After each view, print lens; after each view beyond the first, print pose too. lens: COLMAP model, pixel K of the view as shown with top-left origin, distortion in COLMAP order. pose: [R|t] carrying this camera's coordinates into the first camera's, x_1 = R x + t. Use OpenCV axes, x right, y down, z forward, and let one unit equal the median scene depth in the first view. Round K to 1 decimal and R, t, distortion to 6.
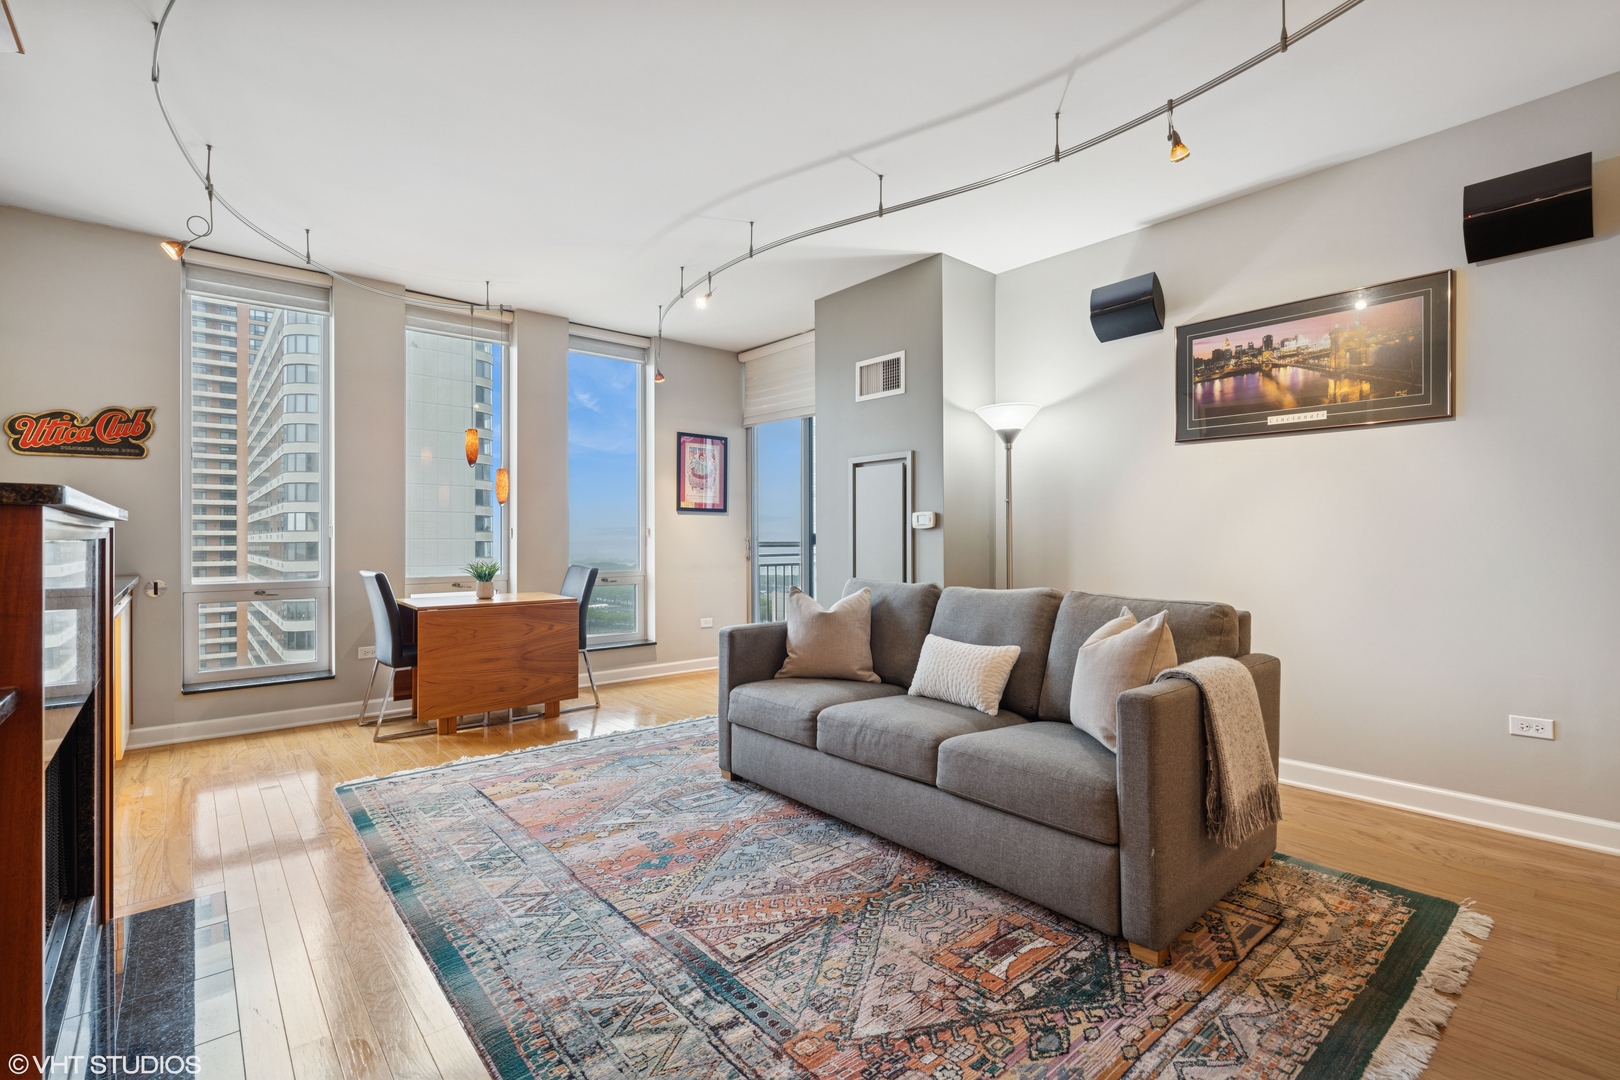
lens RADIAL K [[738.9, 0, 808.1], [0, 738.9, 533.3], [0, 0, 1]] dist [-0.004976, 0.003325]
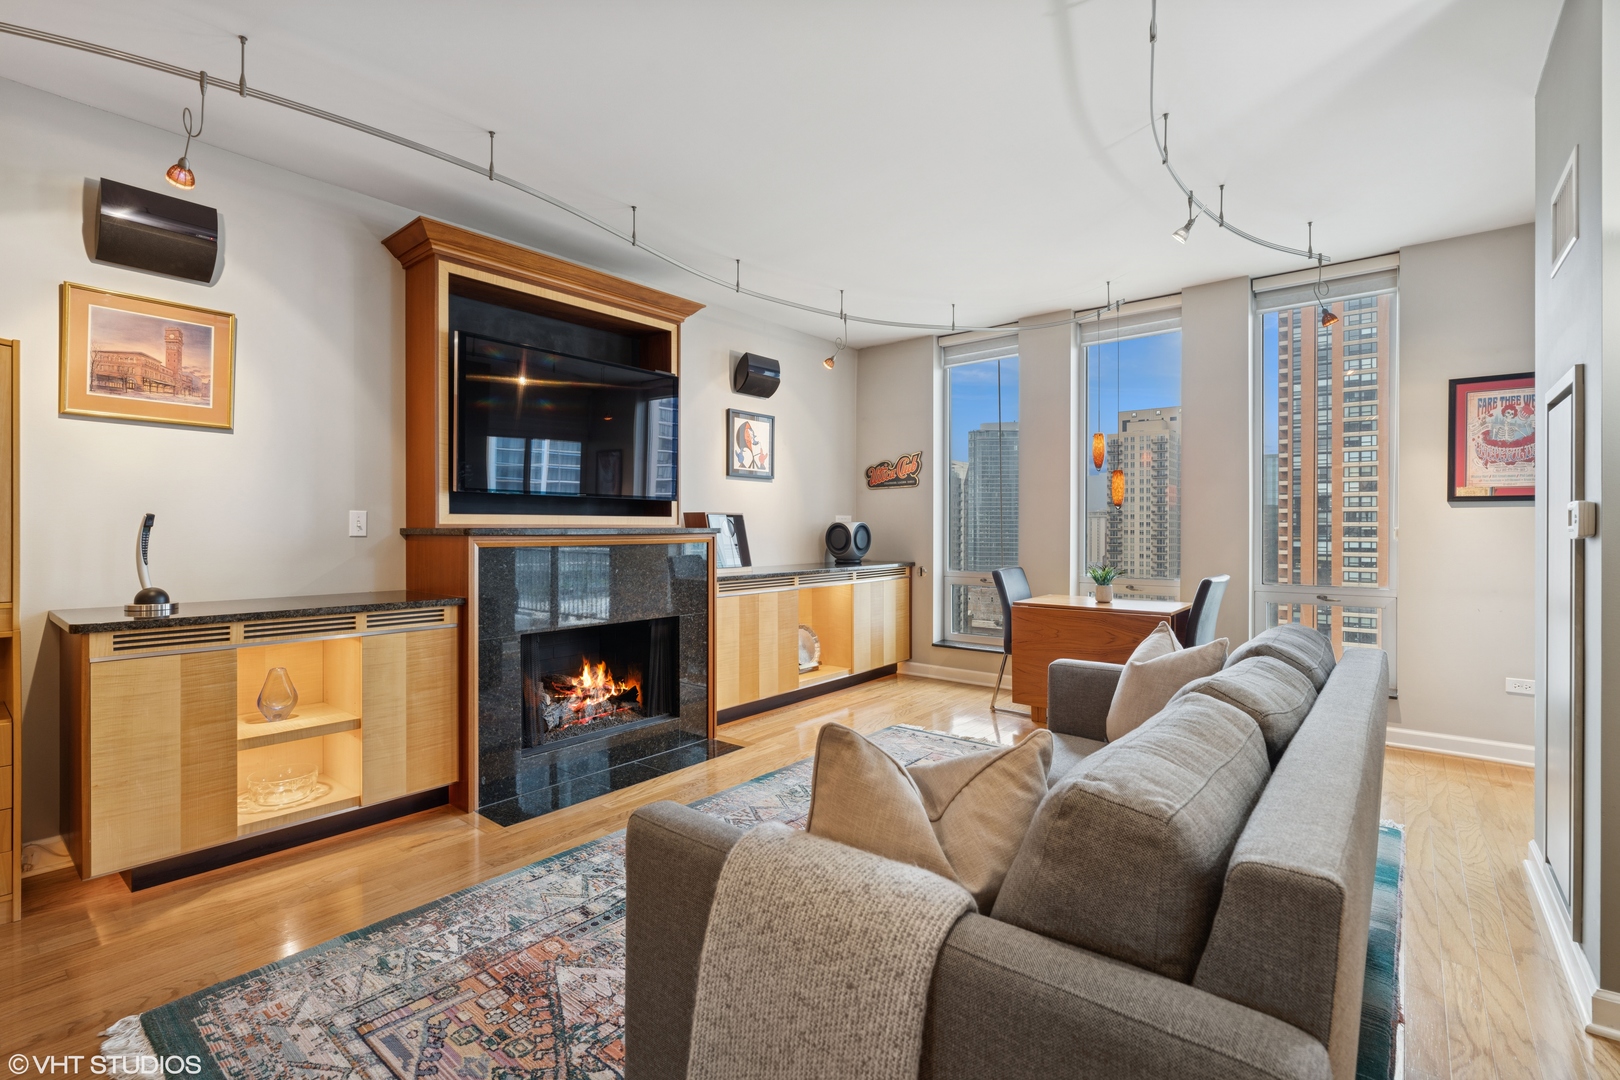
lens RADIAL K [[738.9, 0, 799.9], [0, 738.9, 532.3], [0, 0, 1]] dist [-0.004976, 0.003325]
pose [[0.155779, 0.006389, -0.987771, 0.852576], [0.006588, 0.999950, 0.007507, -0.029000], [0.987770, -0.007677, 0.155730, 0.777605]]
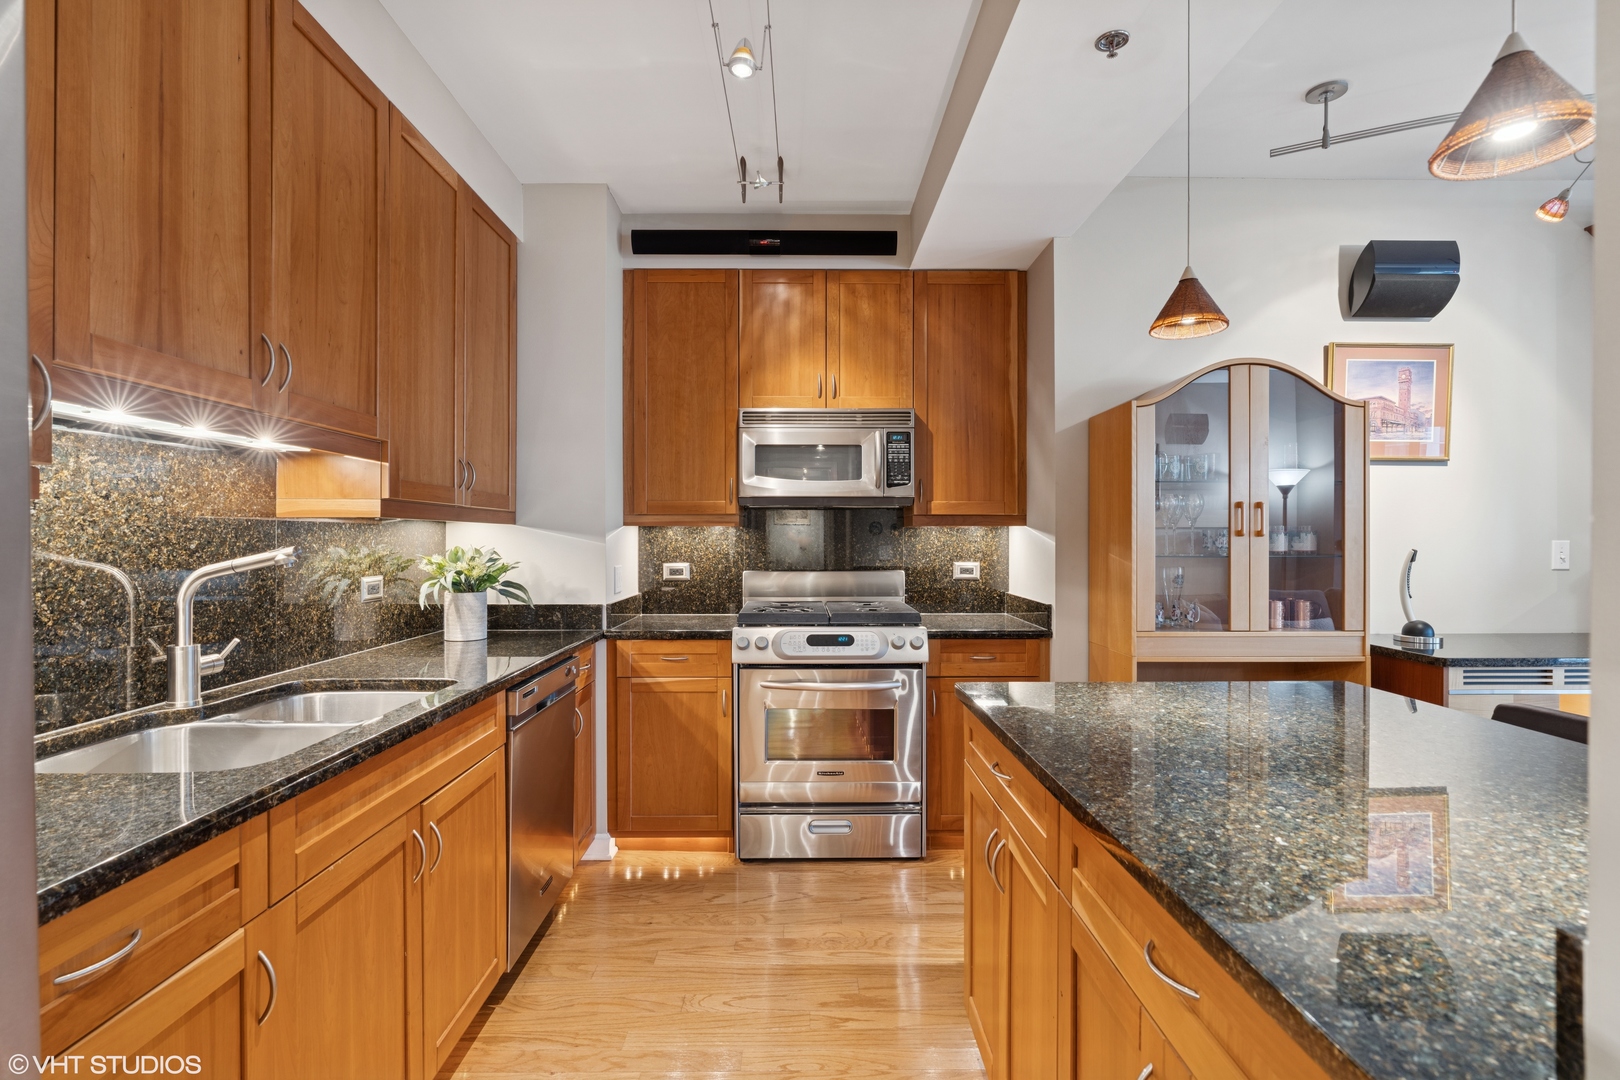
lens RADIAL K [[758.3, 0, 812.0], [0, 758.3, 539.8], [0, 0, 1]] dist [-0.001100, 0.000268]
pose [[-0.646190, 0.010256, -0.763107, 1.111243], [0.012040, 0.999922, 0.003244, -0.082474], [0.763081, -0.007091, -0.646264, 0.069795]]
